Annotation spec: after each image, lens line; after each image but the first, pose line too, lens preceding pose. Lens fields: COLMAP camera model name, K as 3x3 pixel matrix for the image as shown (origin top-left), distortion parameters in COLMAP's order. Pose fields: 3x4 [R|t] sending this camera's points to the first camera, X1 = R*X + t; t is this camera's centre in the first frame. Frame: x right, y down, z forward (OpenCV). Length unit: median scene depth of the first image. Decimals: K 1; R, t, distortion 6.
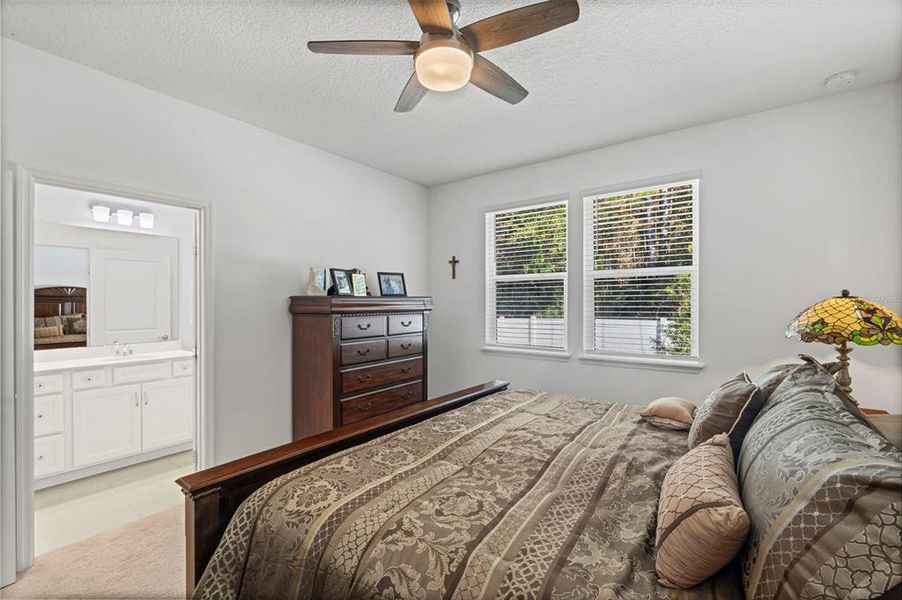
lens RADIAL K [[393.3, 0, 454.3], [0, 393.3, 299.9], [0, 0, 1]] dist [-0.000781, -0.000382]
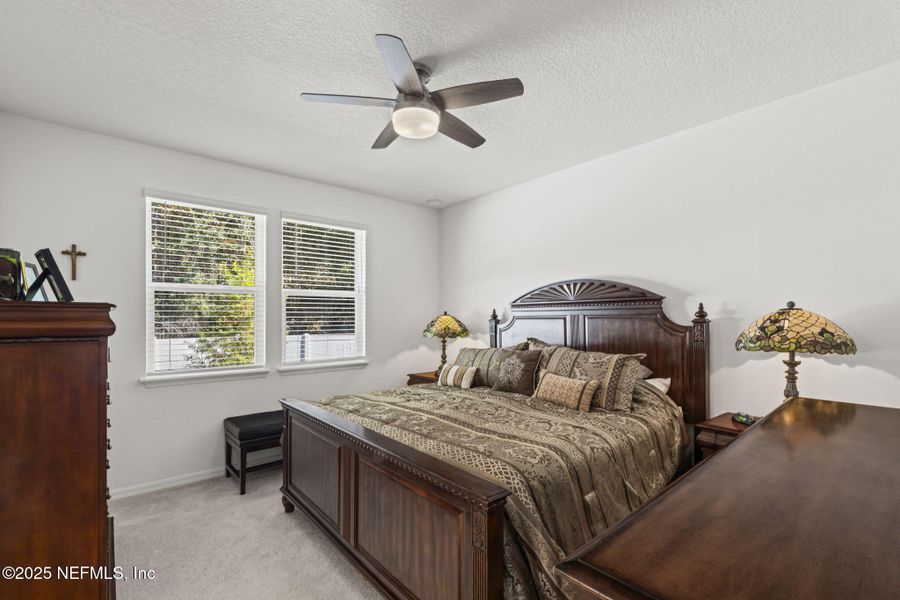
lens RADIAL K [[399.8, 0, 452.5], [0, 399.8, 324.0], [0, 0, 1]] dist [0.000221, 0.000073]
pose [[0.215434, -0.011658, 0.976449, -1.001811], [-0.003030, 0.999916, 0.012606, 0.013239], [-0.976514, -0.005674, 0.215381, 0.530742]]
